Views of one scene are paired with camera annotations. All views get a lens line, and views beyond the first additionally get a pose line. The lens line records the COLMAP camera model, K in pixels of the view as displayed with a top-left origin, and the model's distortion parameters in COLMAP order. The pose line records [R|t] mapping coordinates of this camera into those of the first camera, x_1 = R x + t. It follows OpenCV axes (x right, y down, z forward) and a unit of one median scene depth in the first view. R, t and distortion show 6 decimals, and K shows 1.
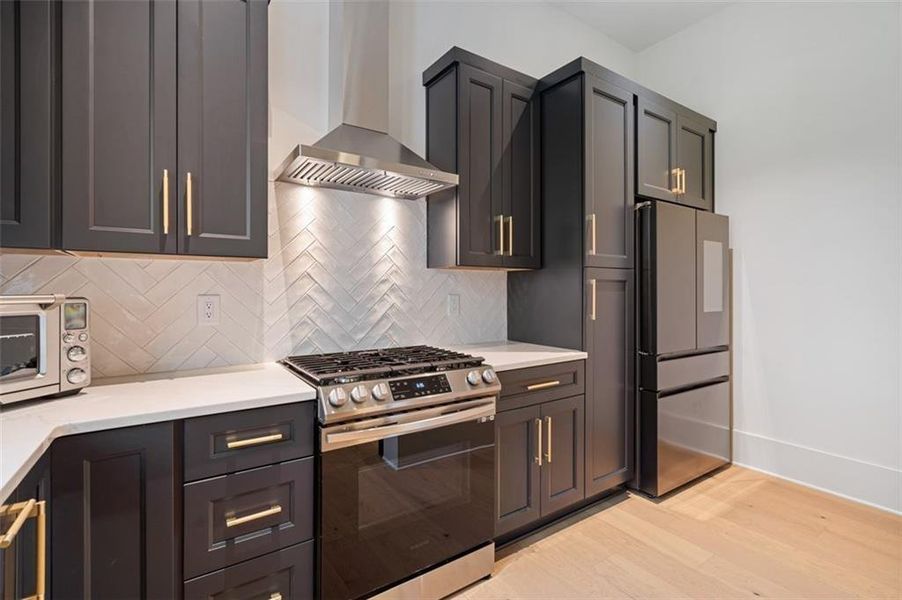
lens RADIAL K [[413.7, 0, 447.2], [0, 413.7, 291.5], [0, 0, 1]] dist [-0.003234, -0.000090]
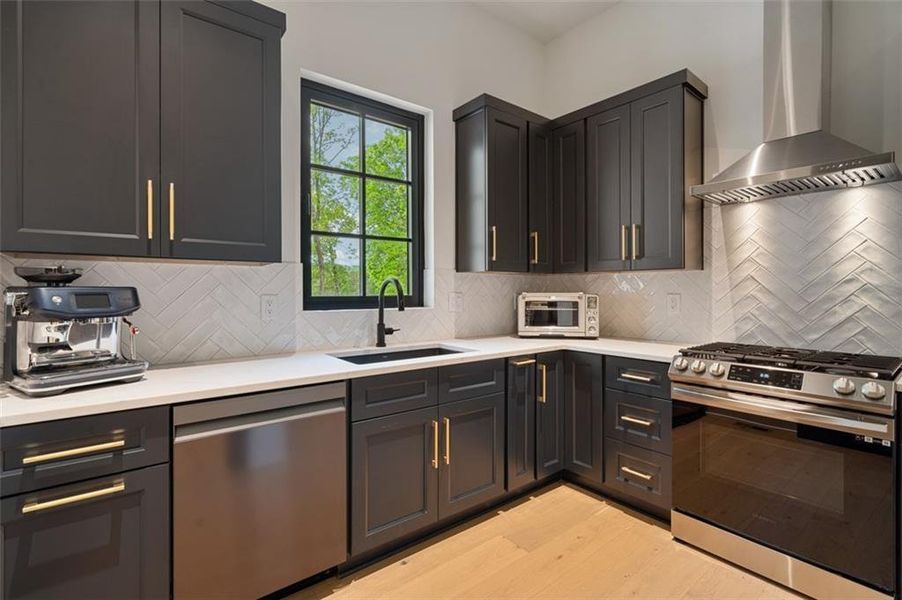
lens RADIAL K [[413.7, 0, 447.2], [0, 413.7, 291.5], [0, 0, 1]] dist [-0.003234, -0.000090]
pose [[0.083213, 0.001214, -0.996531, 0.773264], [-0.001983, 0.999997, 0.001053, -0.000132], [0.996530, 0.001889, 0.083216, 0.040162]]
